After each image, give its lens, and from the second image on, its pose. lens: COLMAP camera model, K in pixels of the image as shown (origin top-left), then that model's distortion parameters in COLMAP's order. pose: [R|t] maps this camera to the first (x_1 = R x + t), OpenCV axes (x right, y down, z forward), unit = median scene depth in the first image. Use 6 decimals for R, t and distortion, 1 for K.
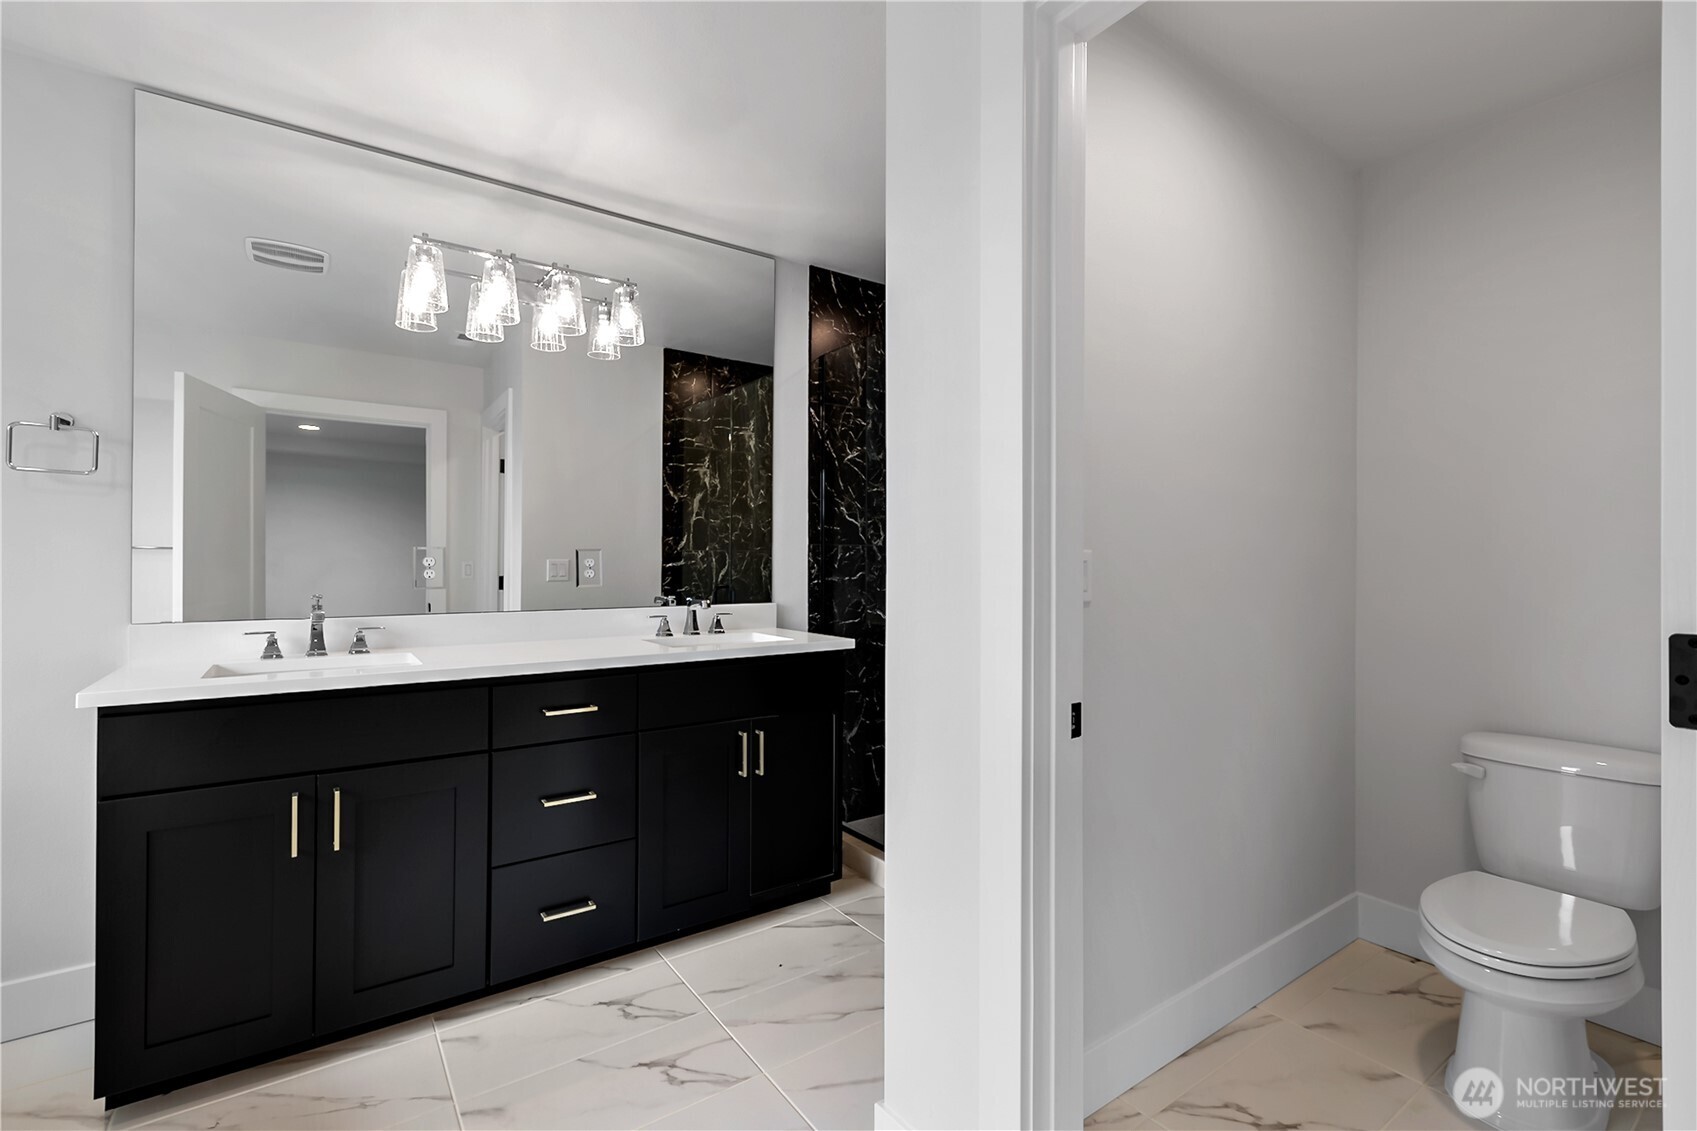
lens RADIAL K [[765.0, 0, 849.8], [0, 765.0, 562.3], [0, 0, 1]] dist [0.002619, 0.000341]
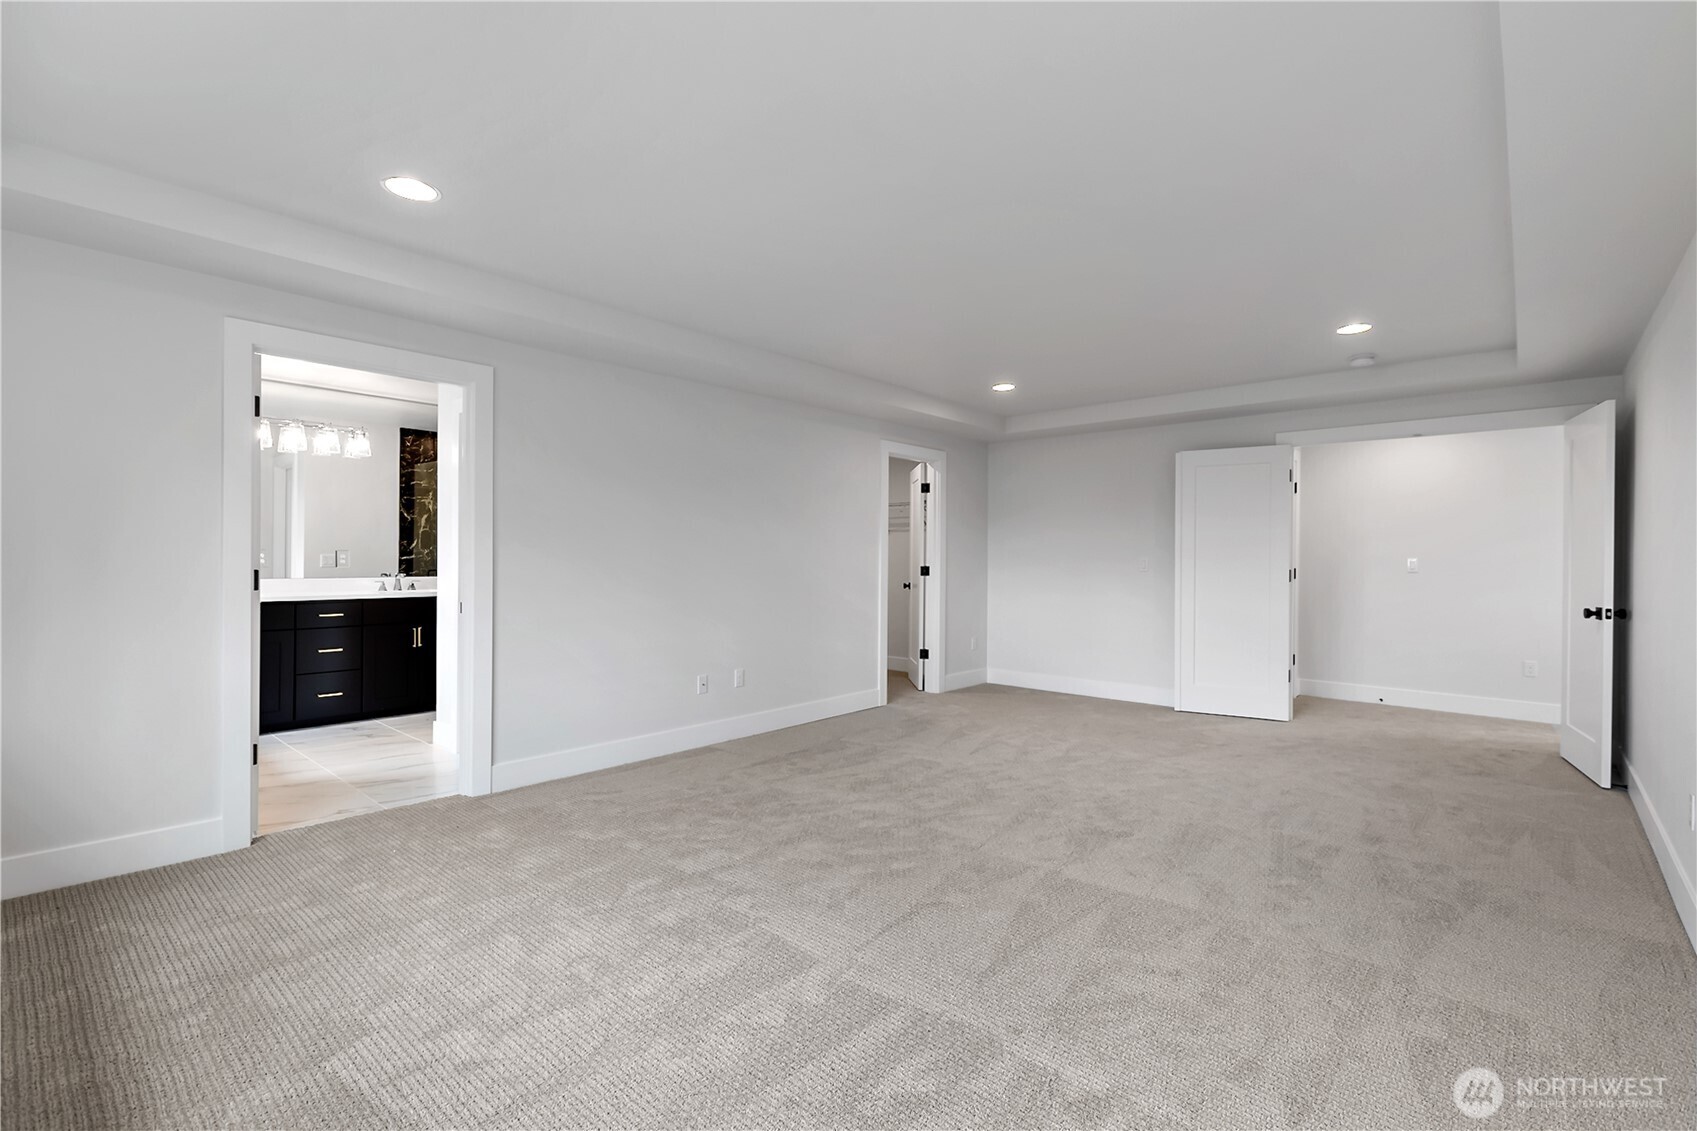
lens RADIAL K [[765.0, 0, 847.6], [0, 765.0, 569.1], [0, 0, 1]] dist [0.002619, 0.000341]
pose [[0.975072, 0.007211, 0.221774, 0.339380], [-0.010629, 0.999842, 0.014224, -0.005847], [-0.221636, -0.016227, 0.974994, -0.847590]]
